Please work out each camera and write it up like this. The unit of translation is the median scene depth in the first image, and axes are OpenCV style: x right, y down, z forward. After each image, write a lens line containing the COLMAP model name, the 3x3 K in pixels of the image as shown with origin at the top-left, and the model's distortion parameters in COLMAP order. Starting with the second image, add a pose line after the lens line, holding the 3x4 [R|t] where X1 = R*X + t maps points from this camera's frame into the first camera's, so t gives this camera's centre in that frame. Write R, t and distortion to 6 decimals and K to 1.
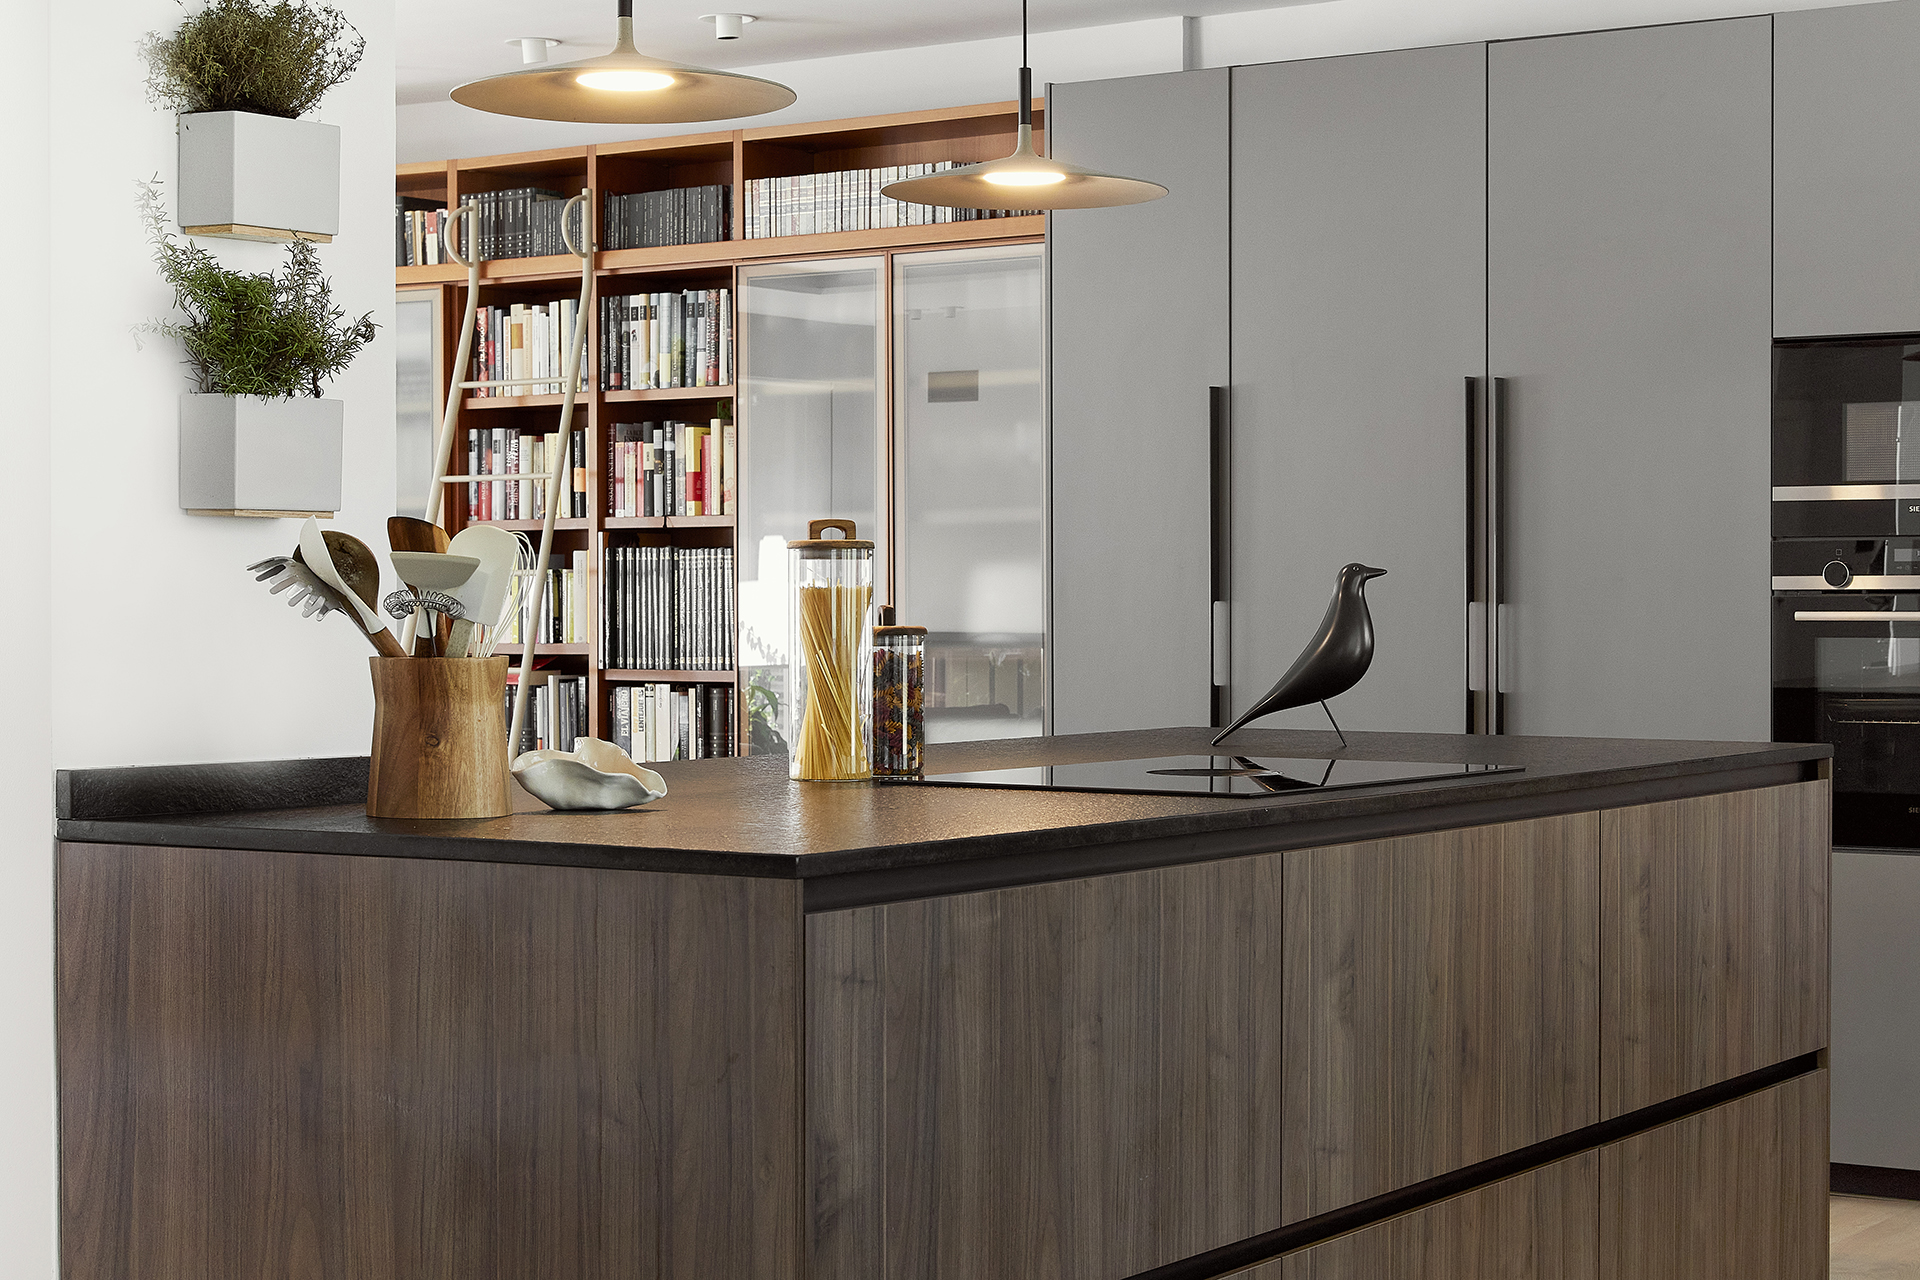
lens RADIAL K [[3242.5, 0, 949.5], [0, 3242.5, 632.2], [0, 0, 1]] dist [0.014626, 0.000000]
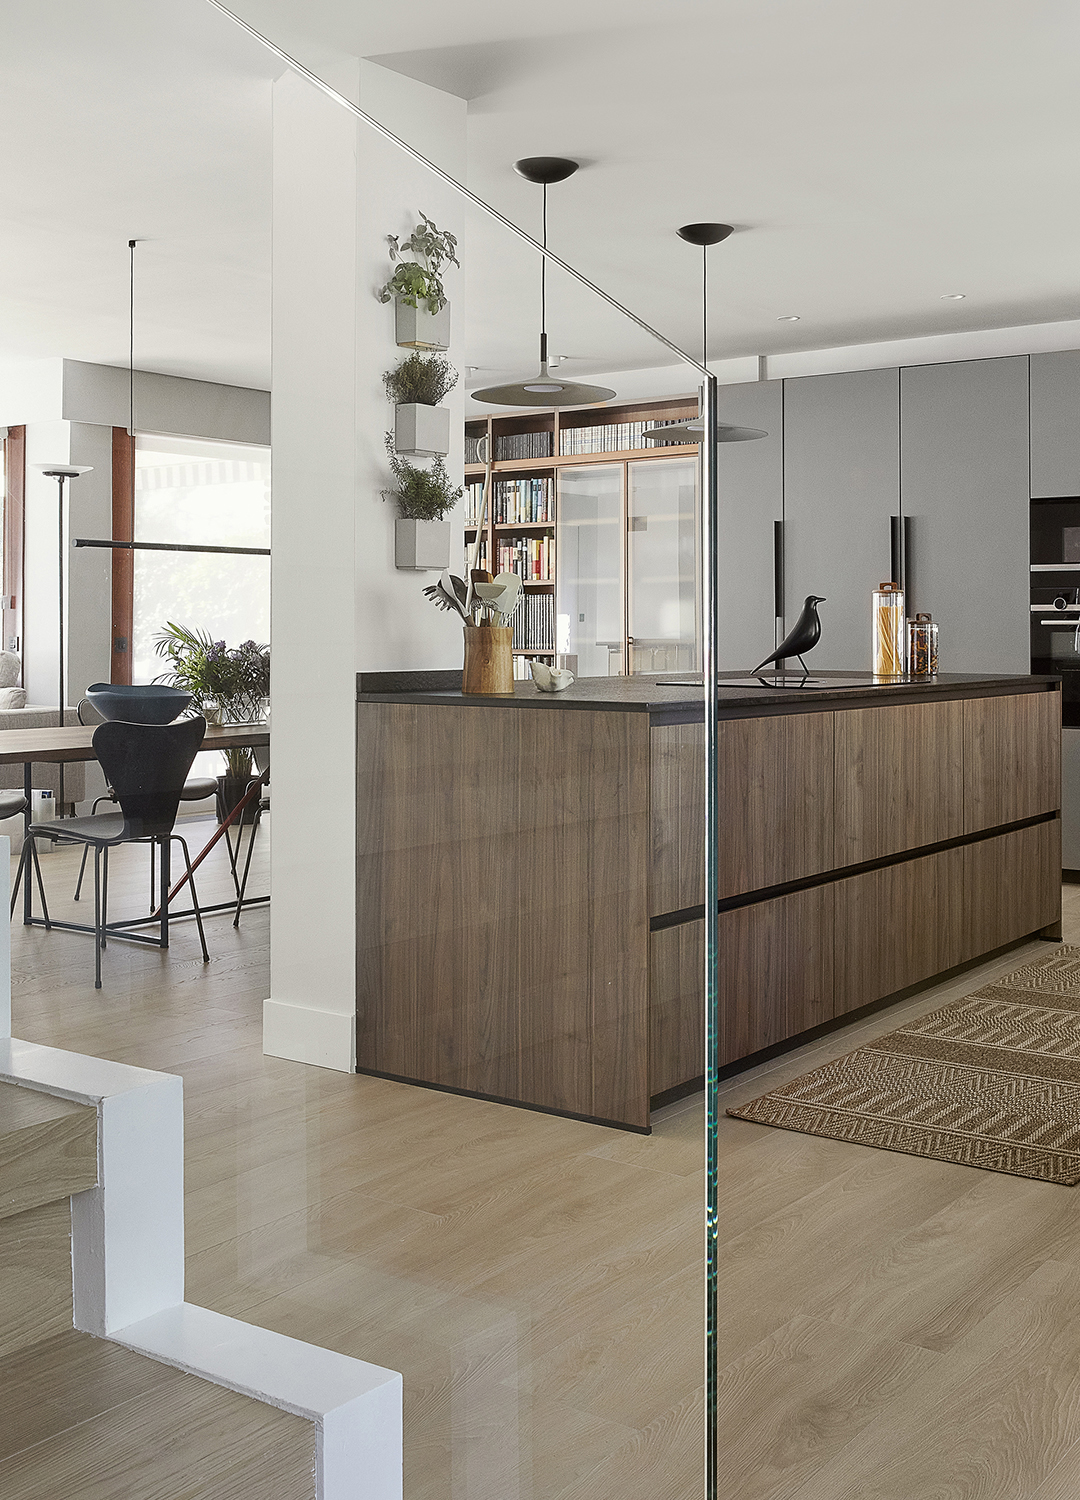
lens RADIAL K [[1554.9, 0, 537.5], [0, 1554.9, 593.7], [0, 0, 1]] dist [-0.018288, 0.000000]
pose [[0.998761, 0.001733, -0.049731, -0.045094], [-0.003380, 0.999448, -0.033044, 0.015887], [0.049646, 0.033172, 0.998216, -0.116303]]
